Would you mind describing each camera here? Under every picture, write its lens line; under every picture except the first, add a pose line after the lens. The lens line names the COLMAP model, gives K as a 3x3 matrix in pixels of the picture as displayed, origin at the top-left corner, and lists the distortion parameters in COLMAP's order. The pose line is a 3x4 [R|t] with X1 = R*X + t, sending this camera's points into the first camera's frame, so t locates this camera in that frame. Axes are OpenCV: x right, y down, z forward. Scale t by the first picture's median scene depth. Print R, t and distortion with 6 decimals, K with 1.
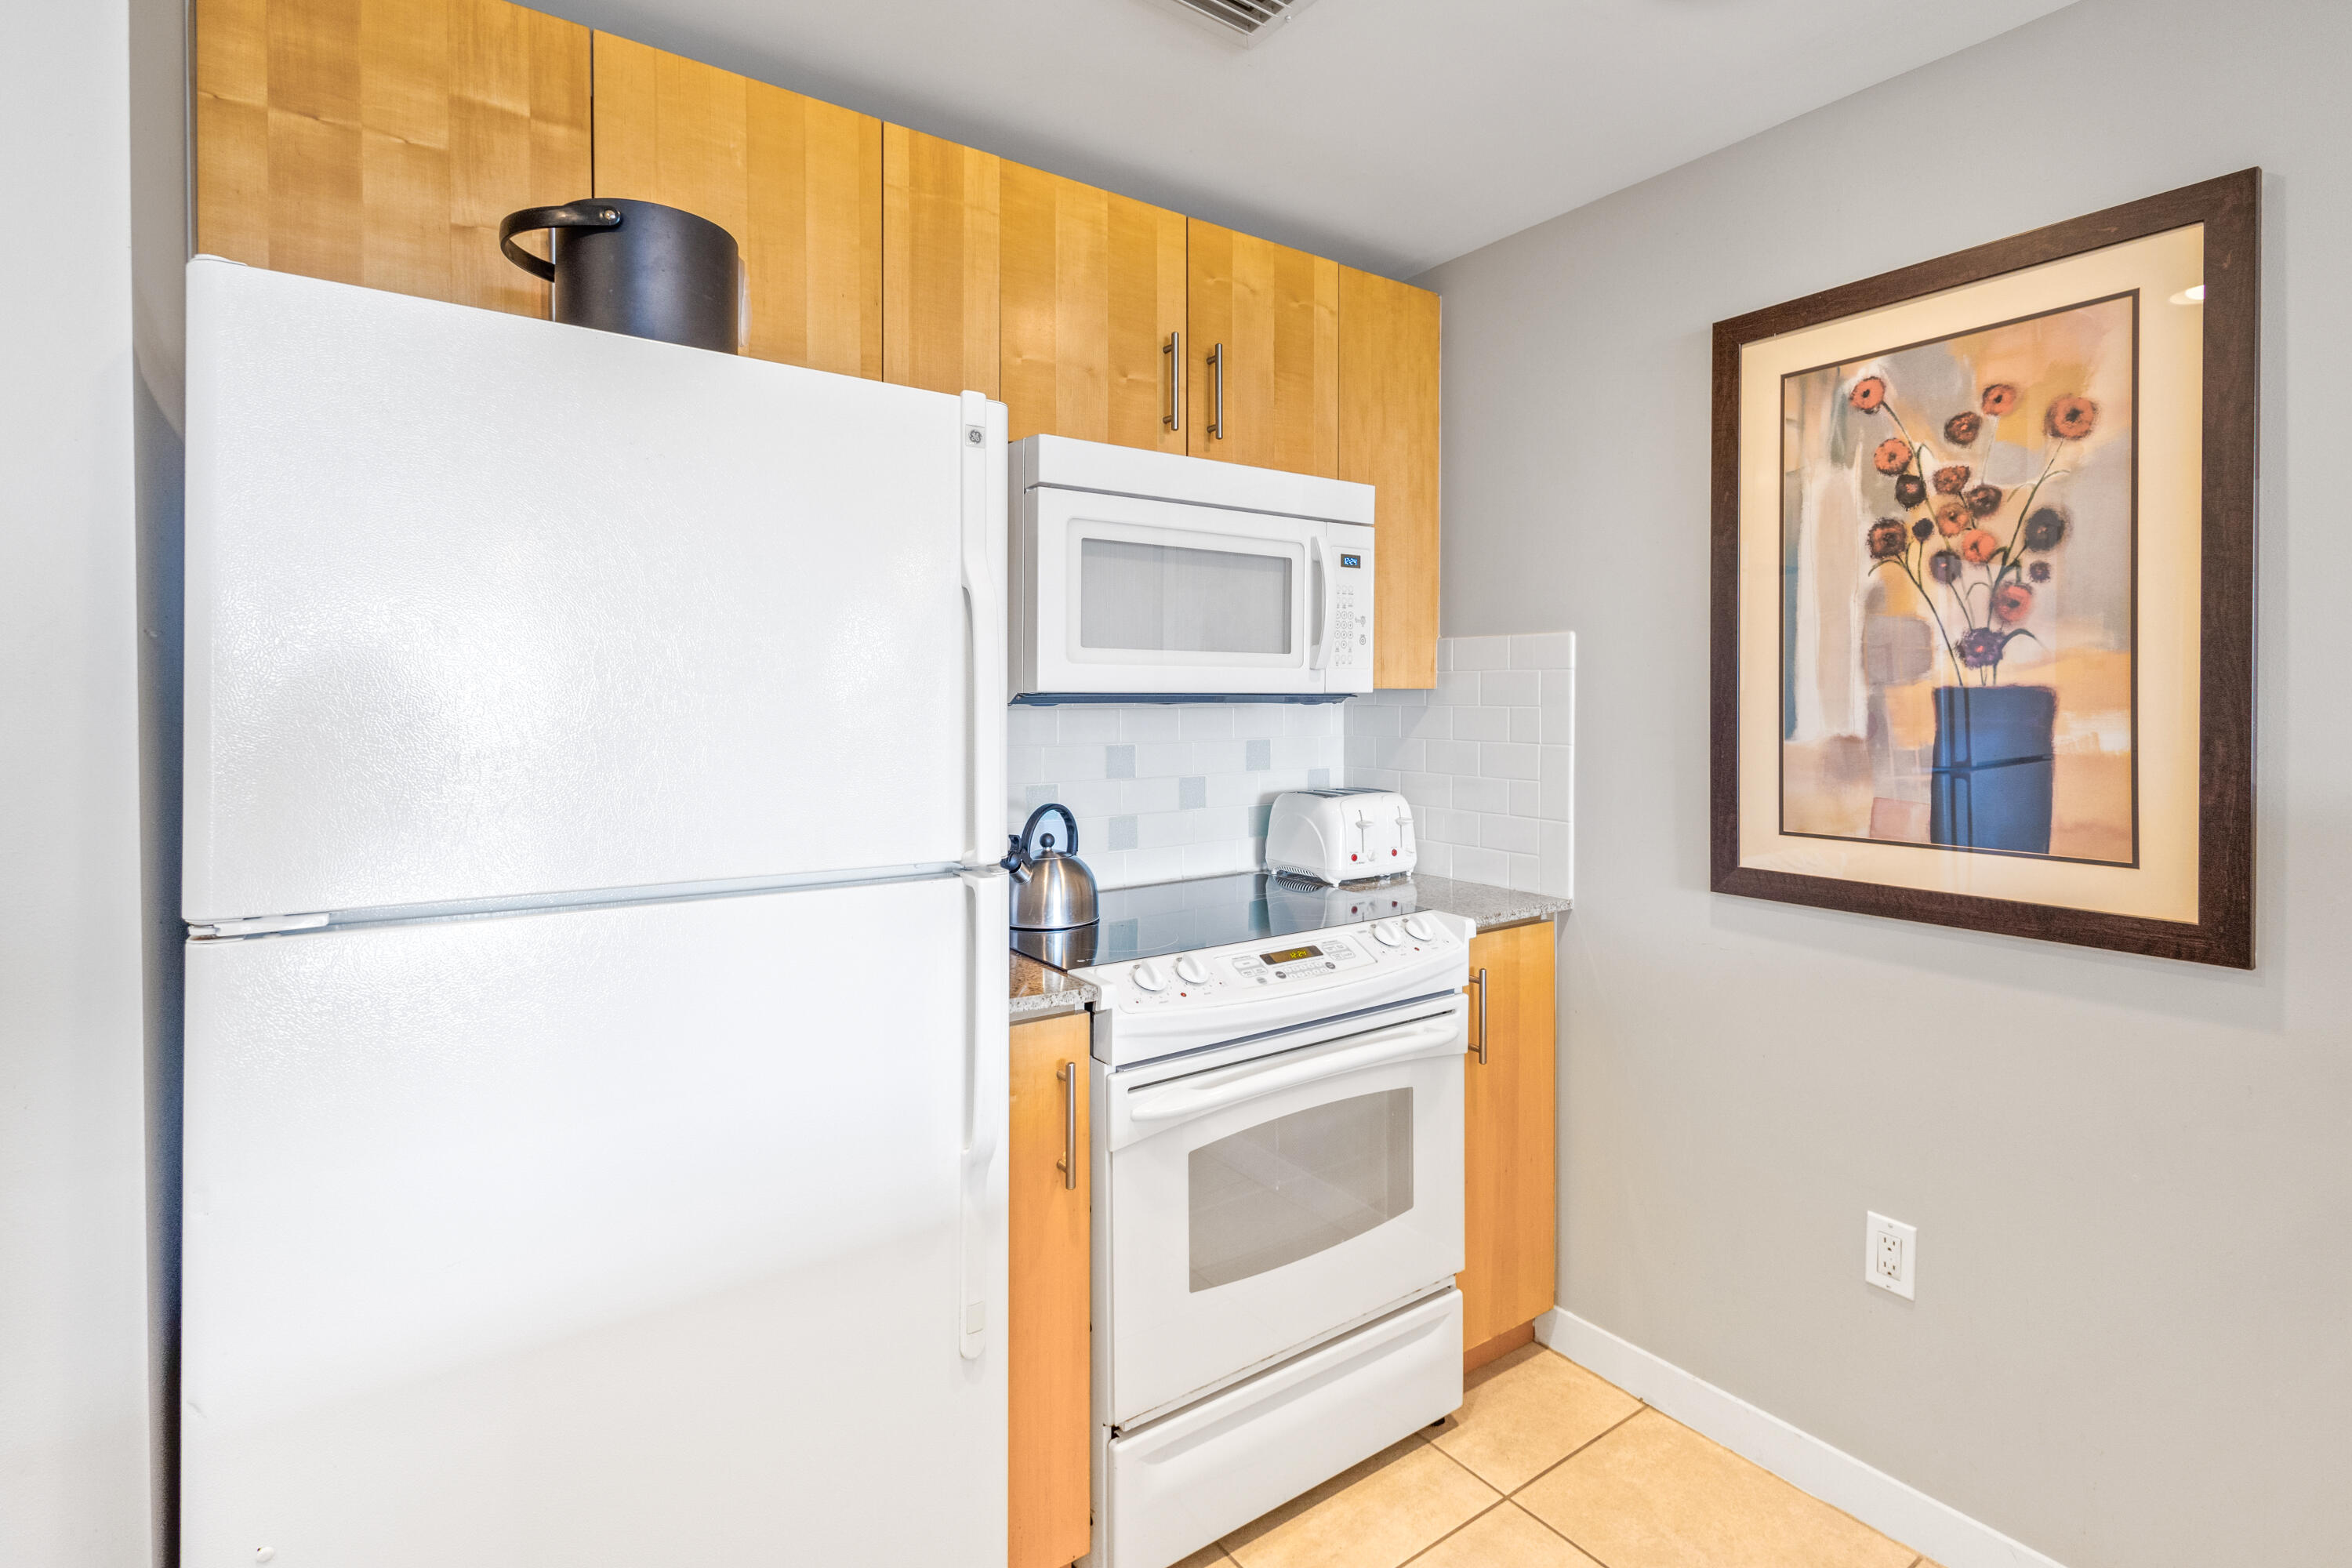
lens RADIAL K [[1084.4, 0, 1135.9], [0, 1084.4, 713.5], [0, 0, 1]] dist [0.001239, 0.000227]
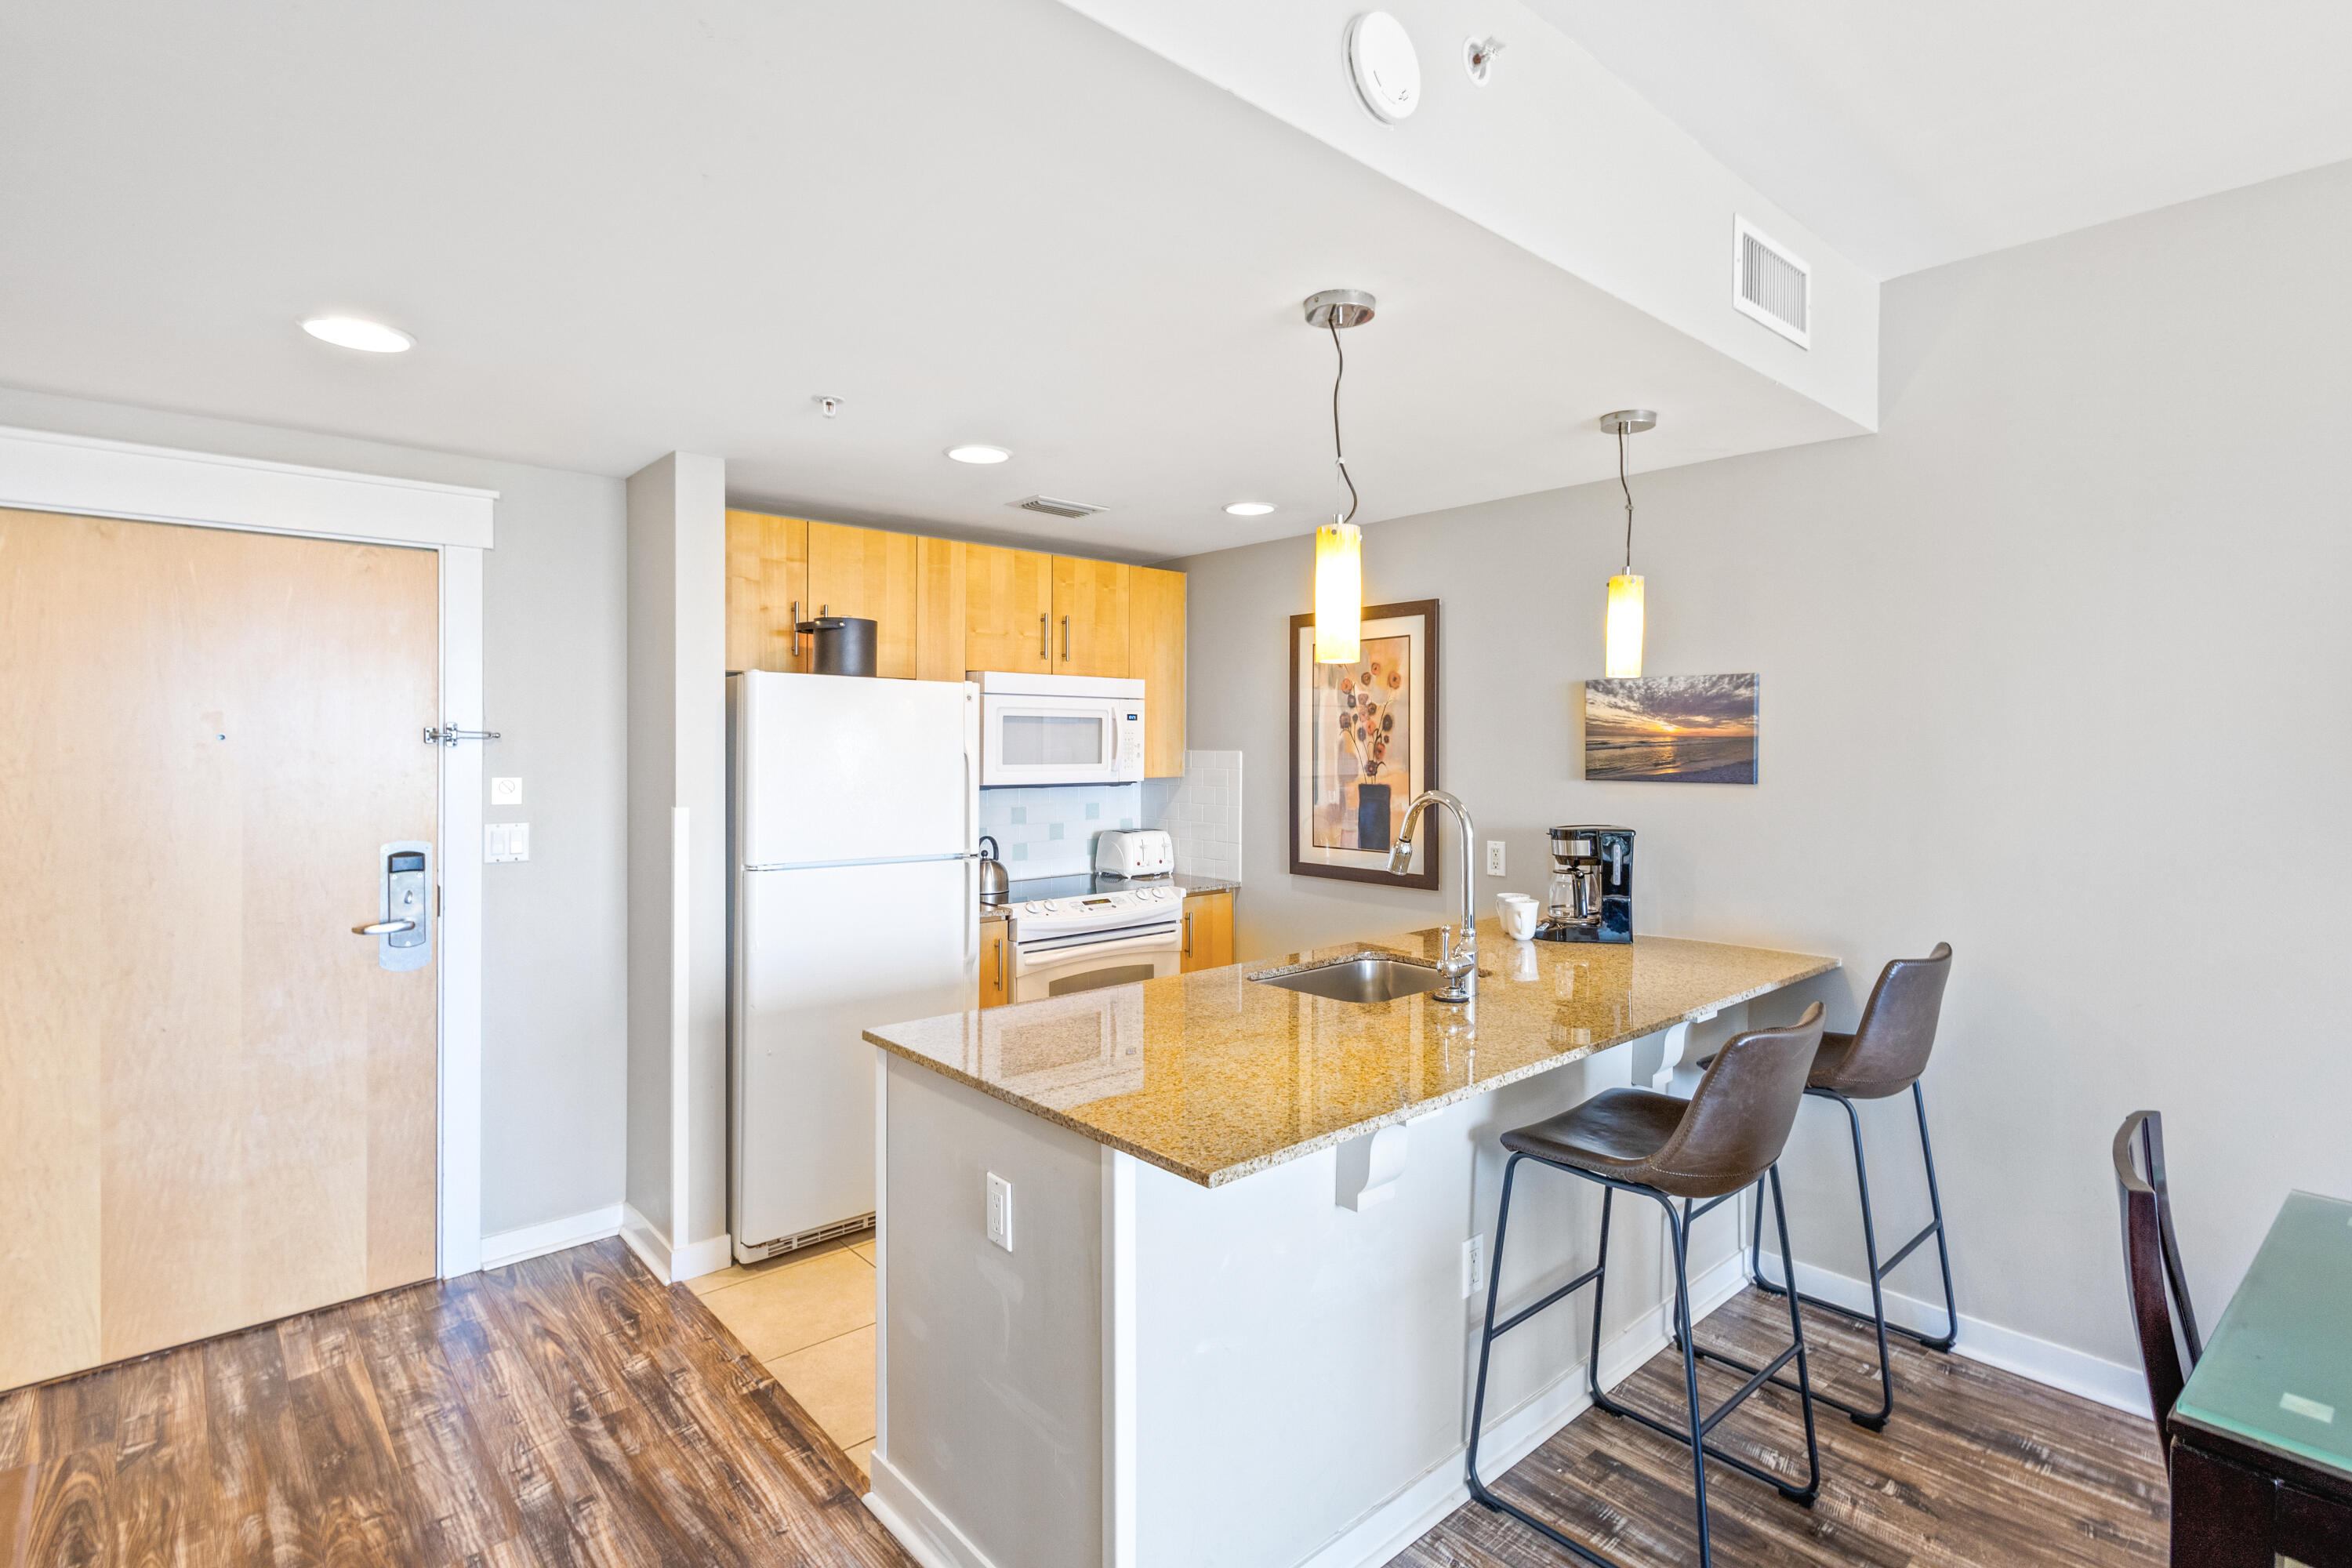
lens RADIAL K [[1148.8, 0, 1161.6], [0, 1148.8, 743.4], [0, 0, 1]] dist [-0.000083, -0.000118]
pose [[0.992826, 0.002783, 0.119532, -0.008127], [-0.001116, 0.999901, -0.014013, -0.070575], [-0.119559, 0.013779, 0.992731, -1.357892]]
